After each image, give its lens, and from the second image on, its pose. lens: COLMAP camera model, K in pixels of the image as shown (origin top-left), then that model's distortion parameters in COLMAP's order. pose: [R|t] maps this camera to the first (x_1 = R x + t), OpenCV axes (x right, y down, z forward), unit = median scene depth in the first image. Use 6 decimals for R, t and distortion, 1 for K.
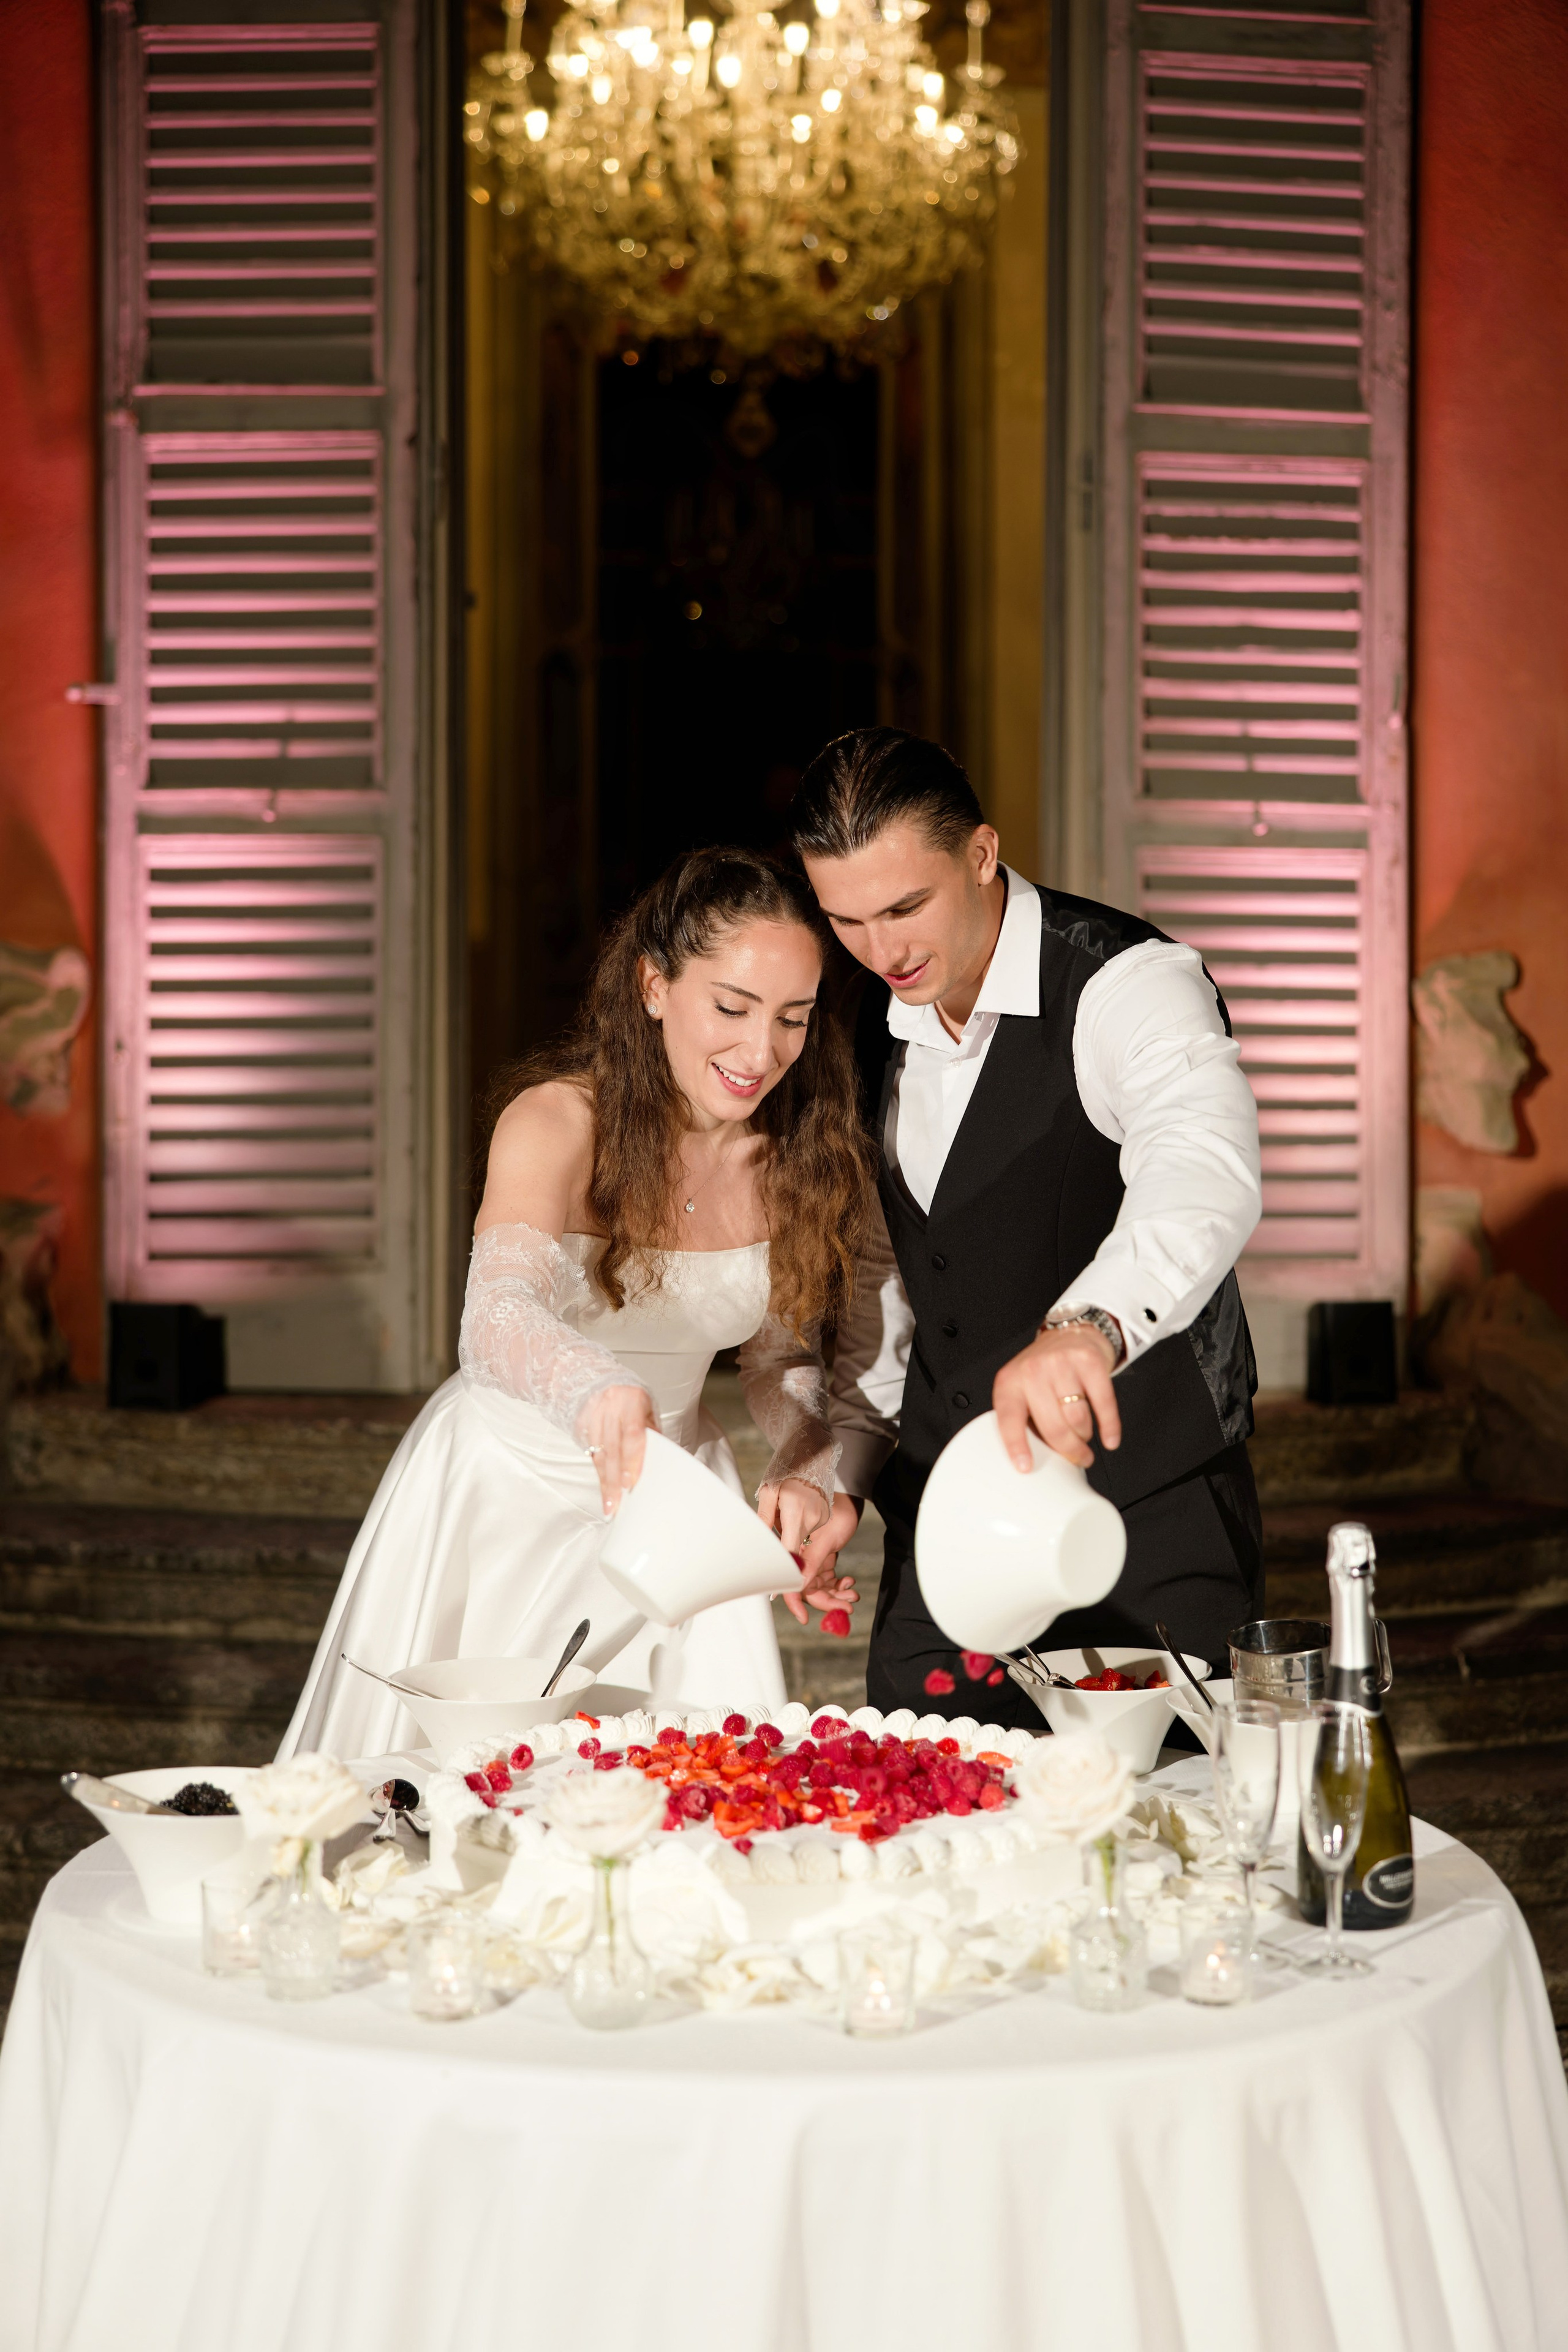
lens RADIAL K [[1040.5, 0, 779.6], [0, 1040.5, 1250.5], [0, 0, 1]] dist [0.012288, -0.000806]
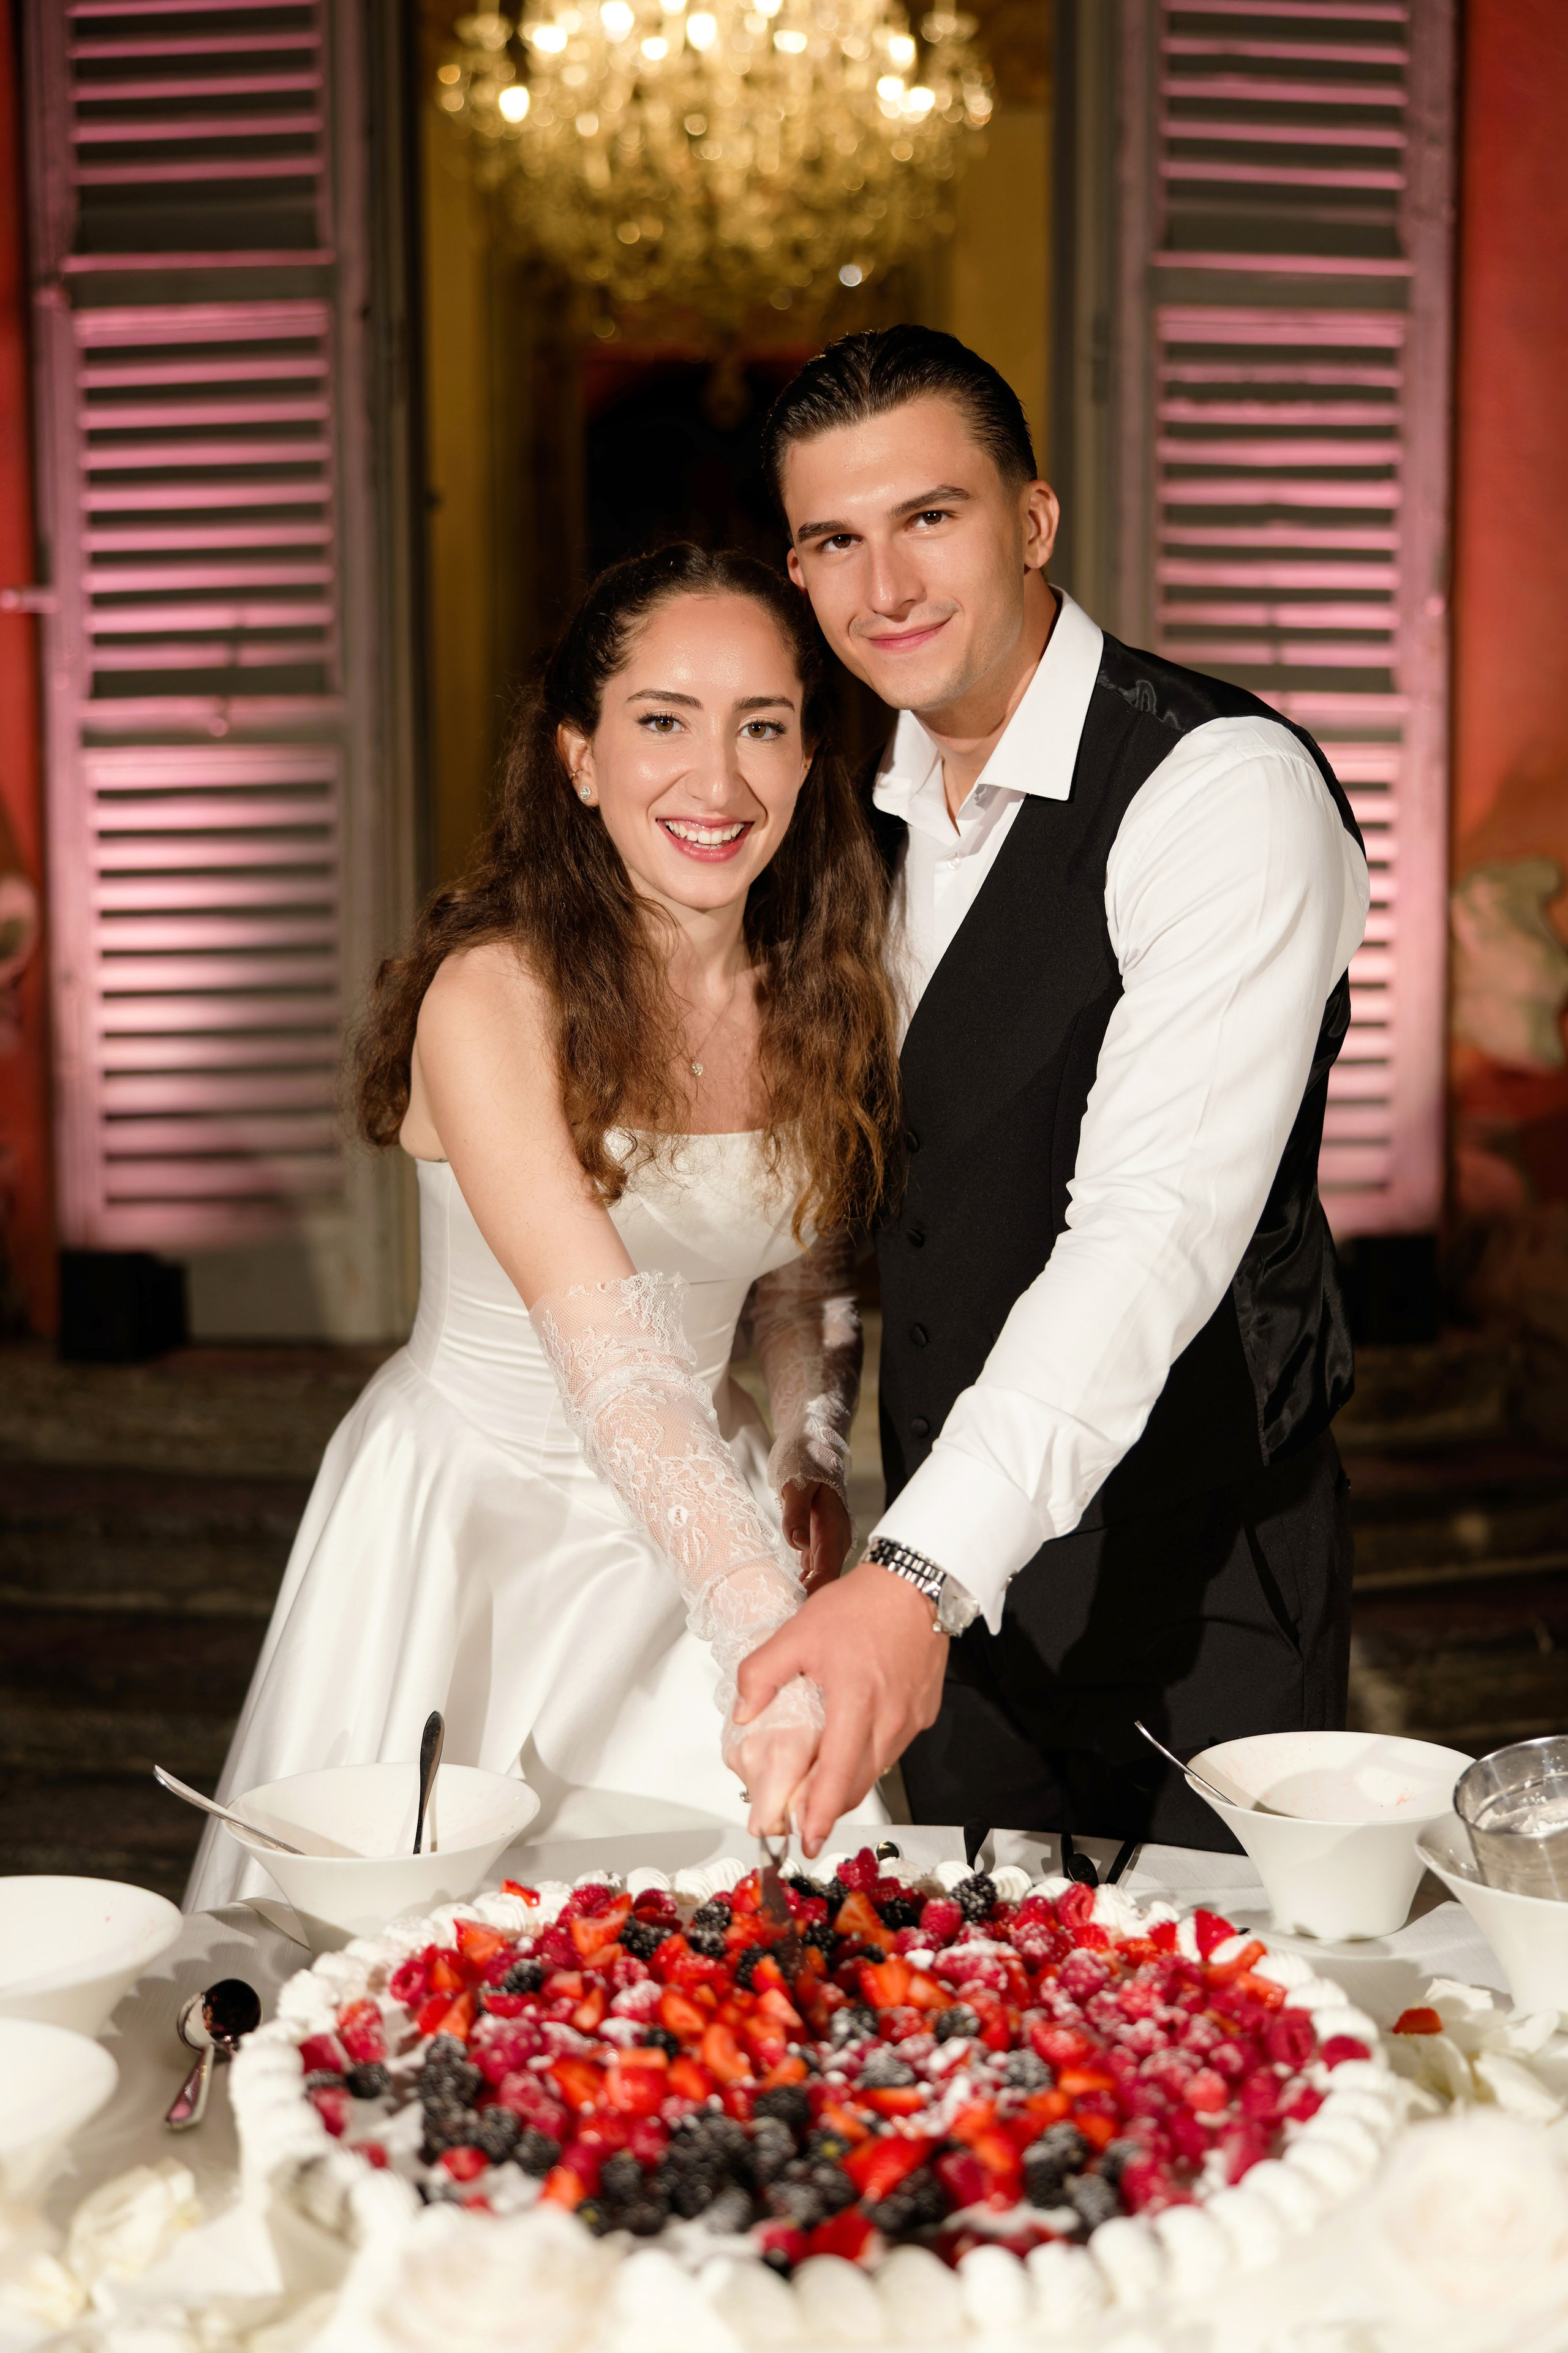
lens RADIAL K [[2642.5, 0, 786.0], [0, 2642.5, 1161.5], [0, 0, 1]] dist [0.039829, 0.000000]
pose [[0.999950, -0.009431, 0.003343, 0.004909], [0.009173, 0.997486, 0.070261, -0.187675], [-0.003998, -0.070226, 0.997523, -1.359479]]
